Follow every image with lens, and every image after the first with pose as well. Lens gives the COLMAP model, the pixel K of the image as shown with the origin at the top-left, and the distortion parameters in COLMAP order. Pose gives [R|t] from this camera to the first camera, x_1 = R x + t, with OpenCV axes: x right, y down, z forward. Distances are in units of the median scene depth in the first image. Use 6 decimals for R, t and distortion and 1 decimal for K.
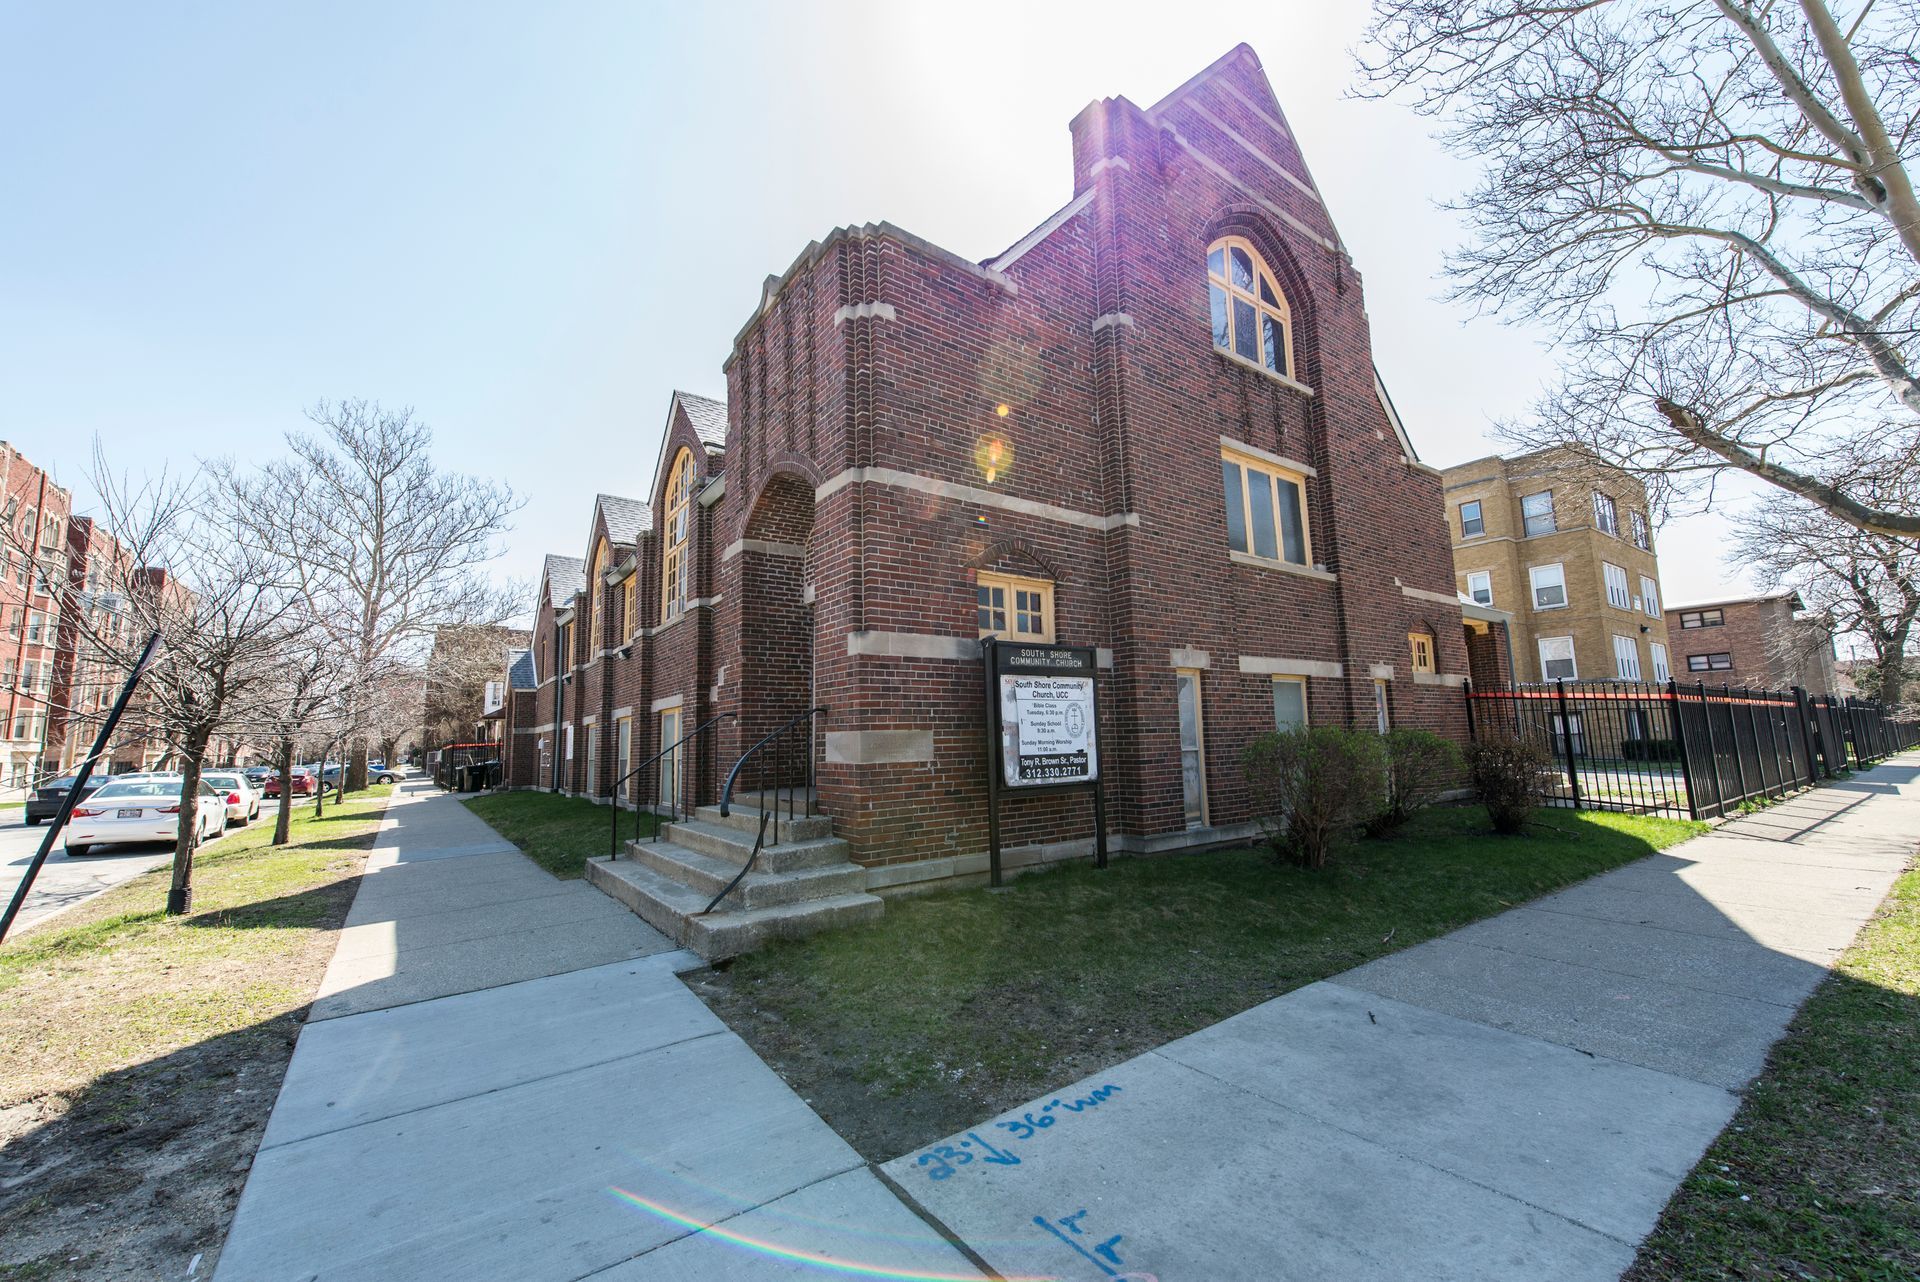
lens RADIAL K [[754.2, 0, 959.4], [0, 754.2, 646.1], [0, 0, 1]] dist [0.021379, -0.005476]
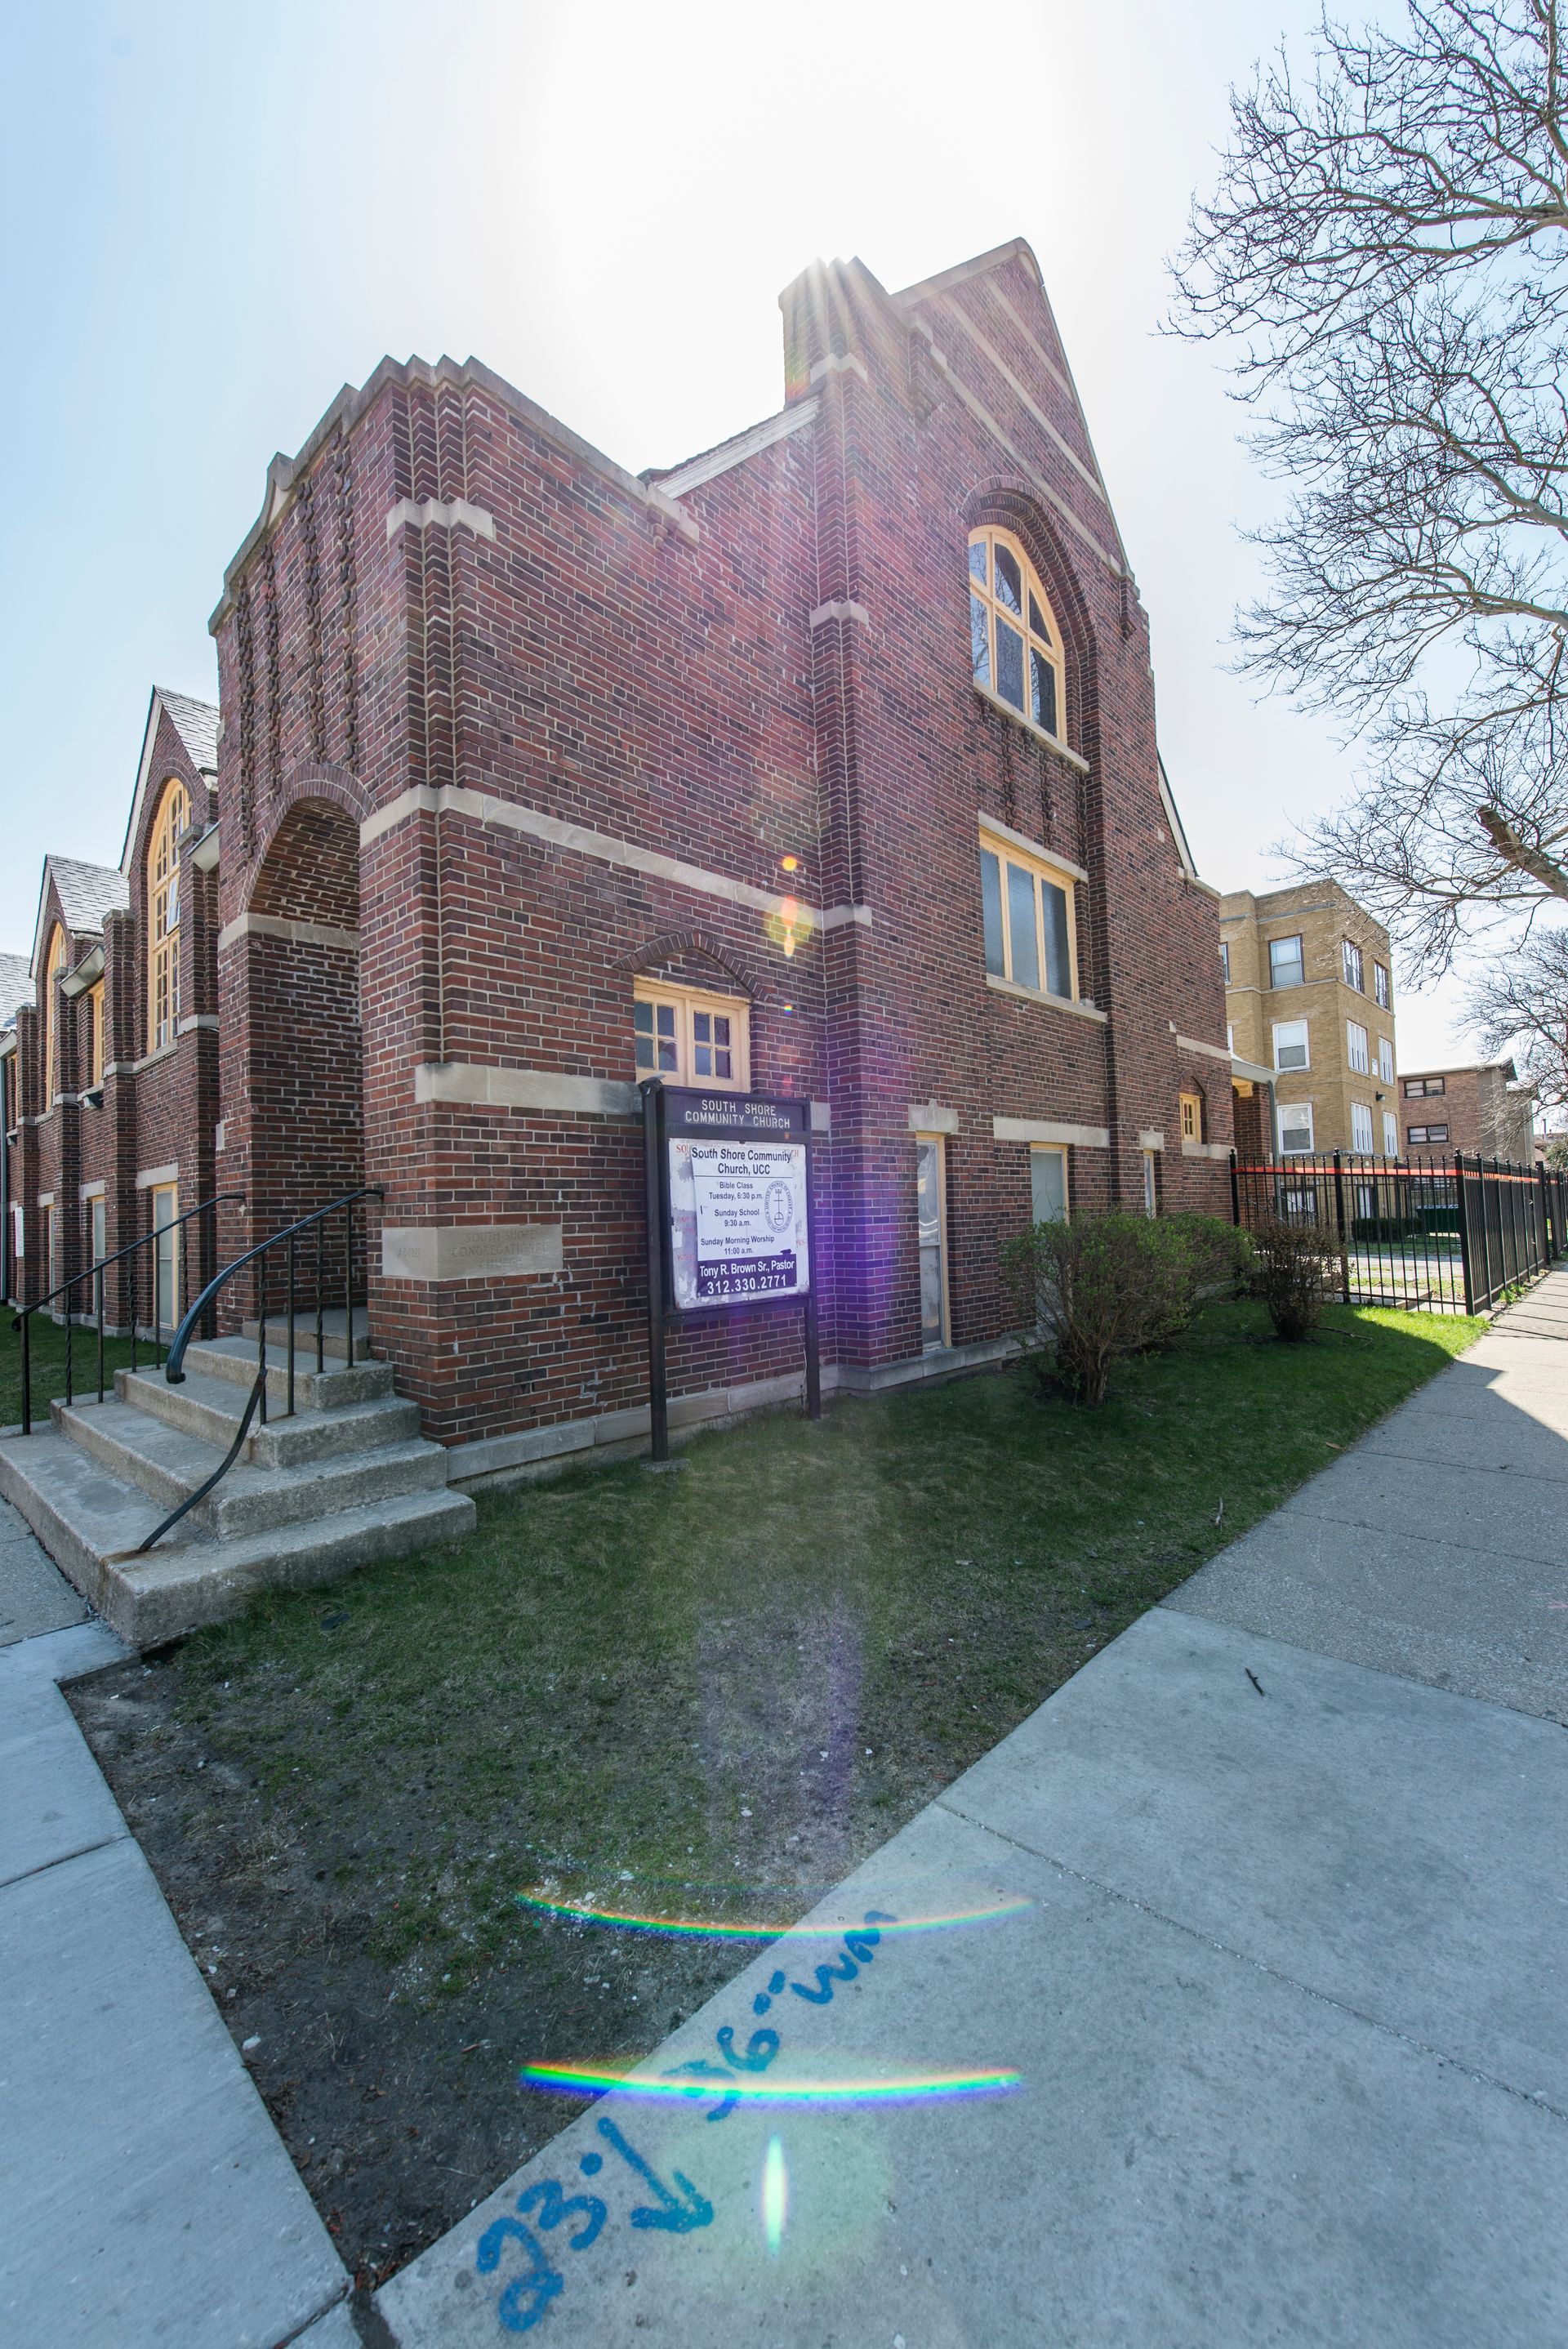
lens RADIAL K [[922.6, 0, 785.7], [0, 922.6, 1179.0], [0, 0, 1]] dist [0.021379, -0.005476]
pose [[0.983007, 0.003530, 0.183534, 0.006122], [-0.018126, 0.996796, 0.077906, 0.007757], [-0.182671, -0.079909, 0.979921, 0.166170]]
